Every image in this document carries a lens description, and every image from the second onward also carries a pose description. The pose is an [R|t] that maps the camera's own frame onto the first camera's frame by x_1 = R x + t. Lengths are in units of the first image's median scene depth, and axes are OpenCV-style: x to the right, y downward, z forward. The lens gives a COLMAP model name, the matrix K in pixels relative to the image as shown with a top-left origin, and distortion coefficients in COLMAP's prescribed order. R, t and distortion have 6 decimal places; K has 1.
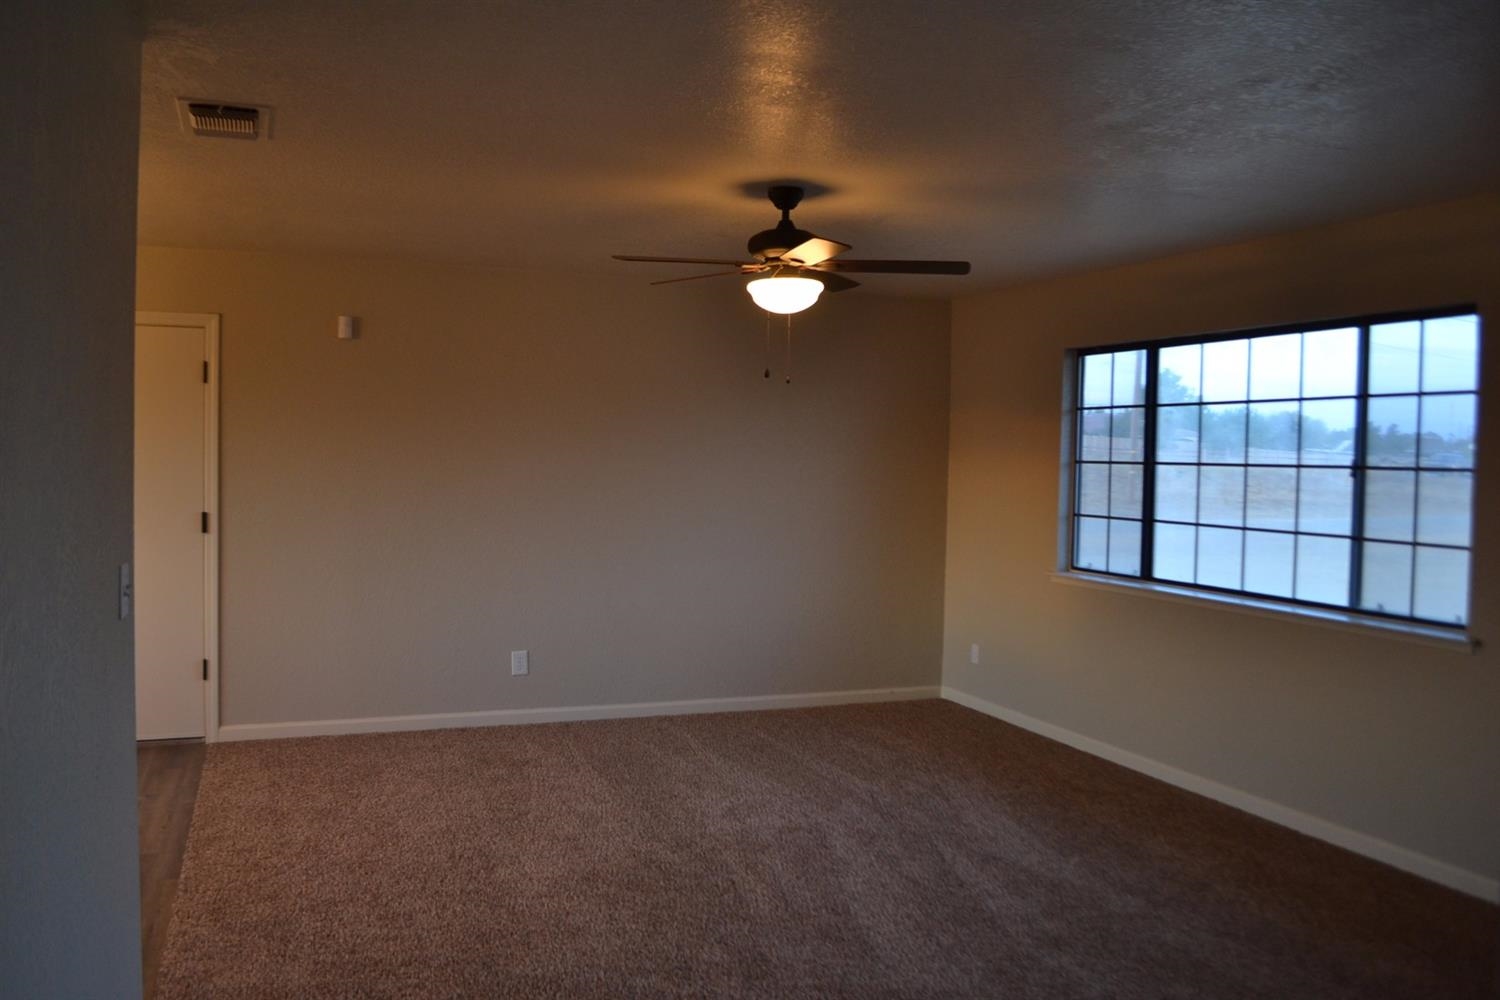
lens RADIAL K [[1212.2, 0, 750.0], [0, 1212.2, 500.0], [0, 0, 1]] dist [-0.010091, -0.004944]
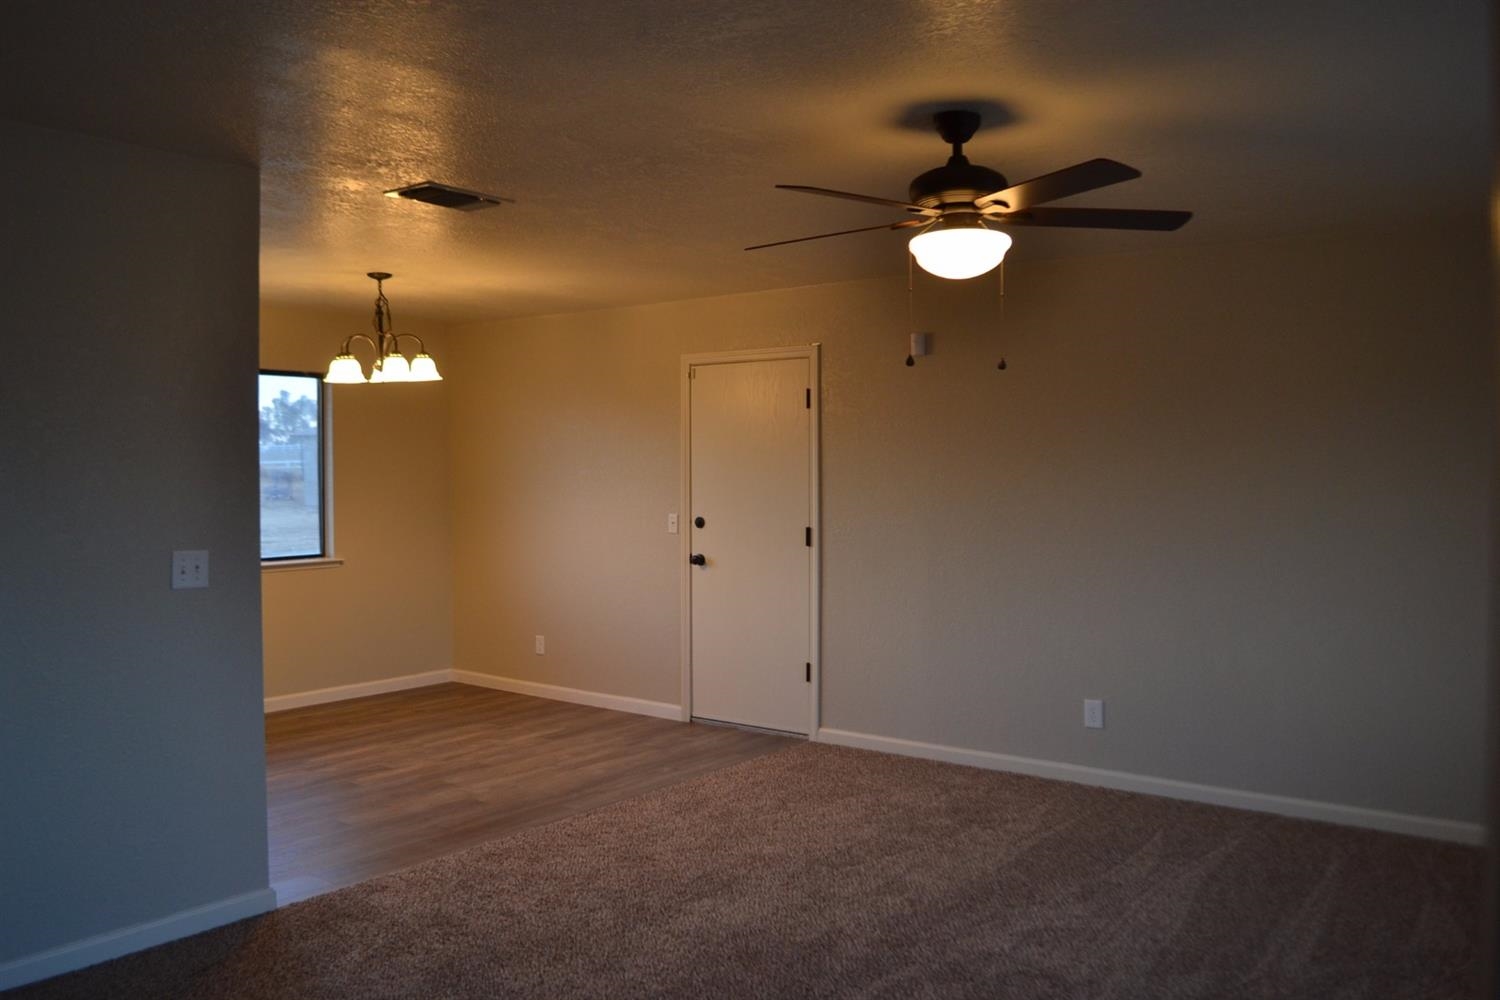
lens RADIAL K [[1238.2, 0, 749.7], [0, 1238.2, 470.0], [0, 0, 1]] dist [-0.050329, 0.001706]
pose [[0.519202, -0.018236, -0.854457, 0.538631], [-0.022634, 0.999128, -0.035077, -0.001170], [0.854352, 0.037552, 0.518336, 0.425141]]
